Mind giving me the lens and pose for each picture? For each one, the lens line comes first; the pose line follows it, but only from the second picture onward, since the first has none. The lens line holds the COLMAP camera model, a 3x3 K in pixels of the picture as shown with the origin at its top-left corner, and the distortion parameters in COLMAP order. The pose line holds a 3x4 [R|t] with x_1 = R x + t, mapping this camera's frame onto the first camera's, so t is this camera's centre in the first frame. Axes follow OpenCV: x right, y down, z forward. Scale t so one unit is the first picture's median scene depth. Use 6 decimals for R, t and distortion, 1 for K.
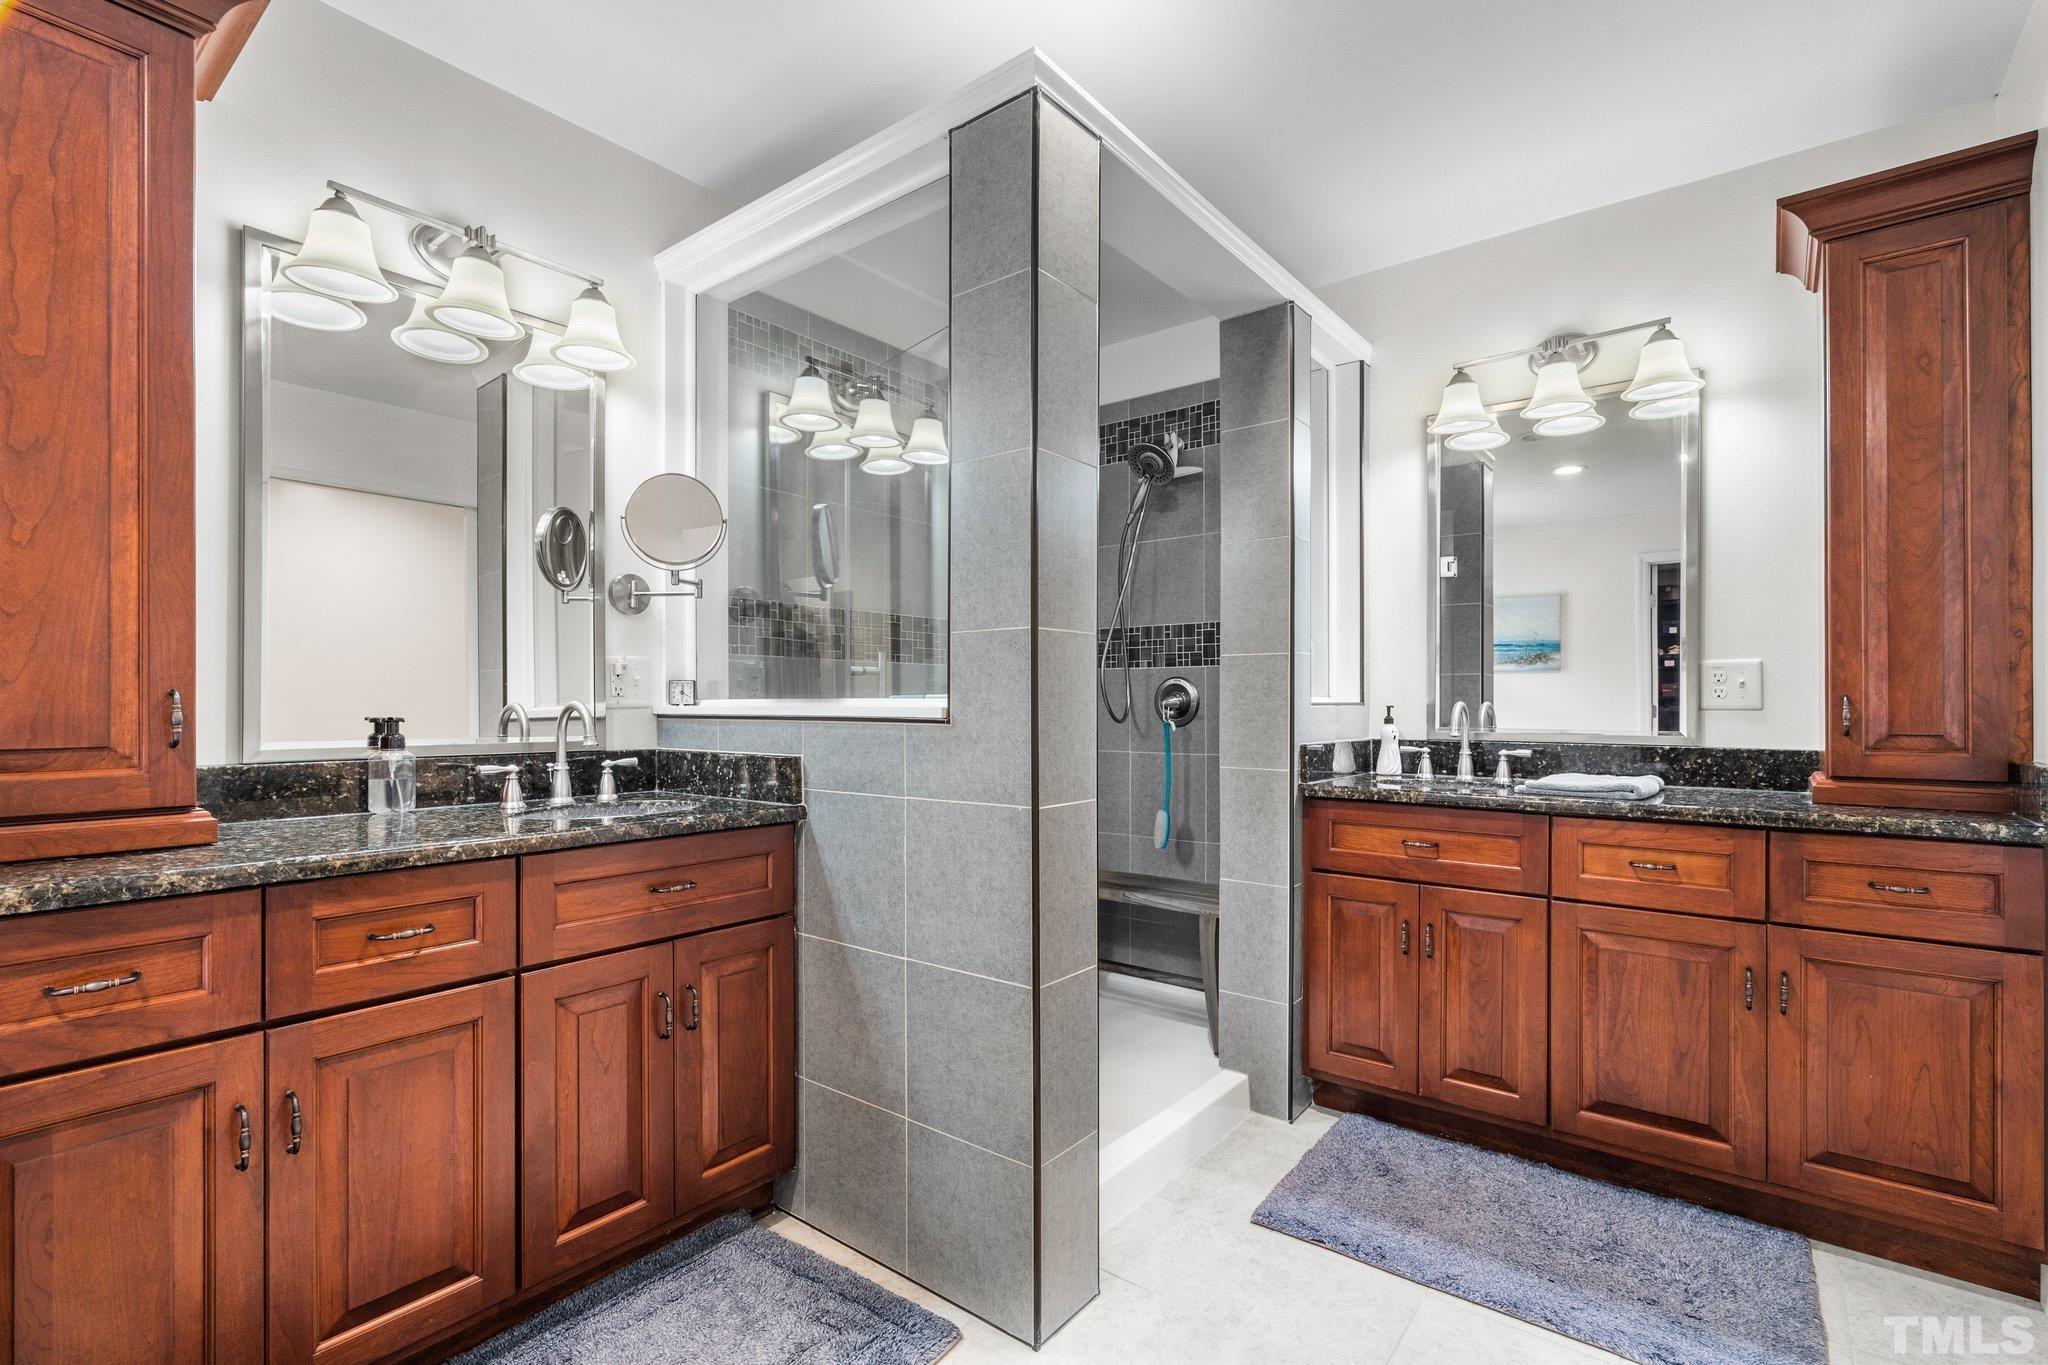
lens RADIAL K [[932.2, 0, 1020.7], [0, 932.2, 696.8], [0, 0, 1]] dist [-0.000965, -0.000150]
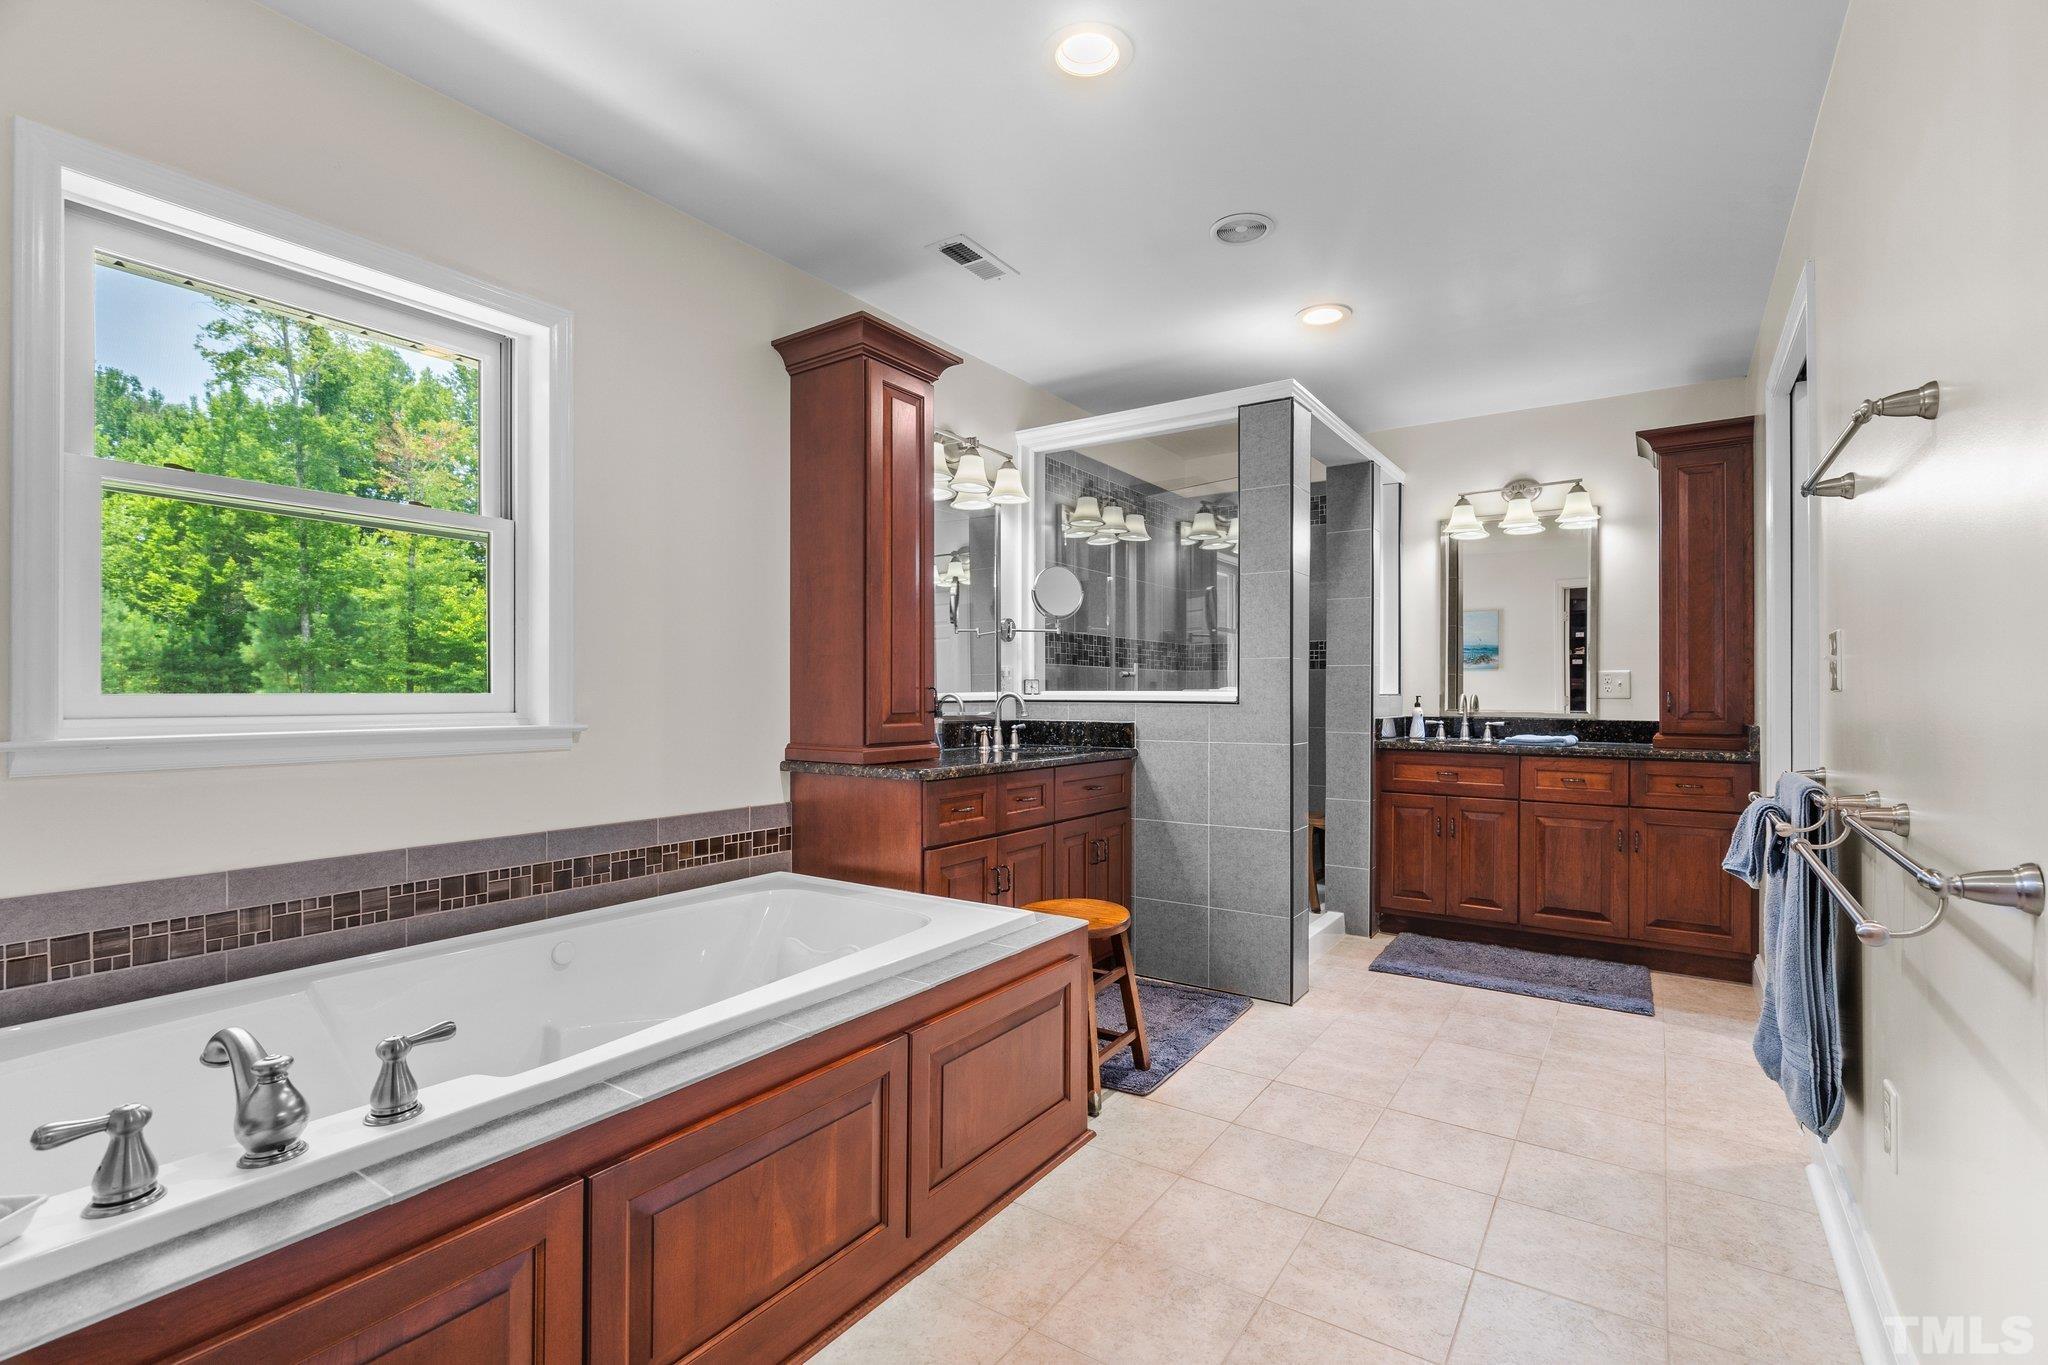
lens RADIAL K [[925.9, 0, 1029.3], [0, 925.9, 682.9], [0, 0, 1]] dist [-0.000166, 0.000481]
pose [[0.997228, 0.003769, 0.074308, -0.511344], [-0.003552, 0.999989, -0.003053, -0.007127], [-0.074319, 0.002780, 0.997231, -0.720626]]
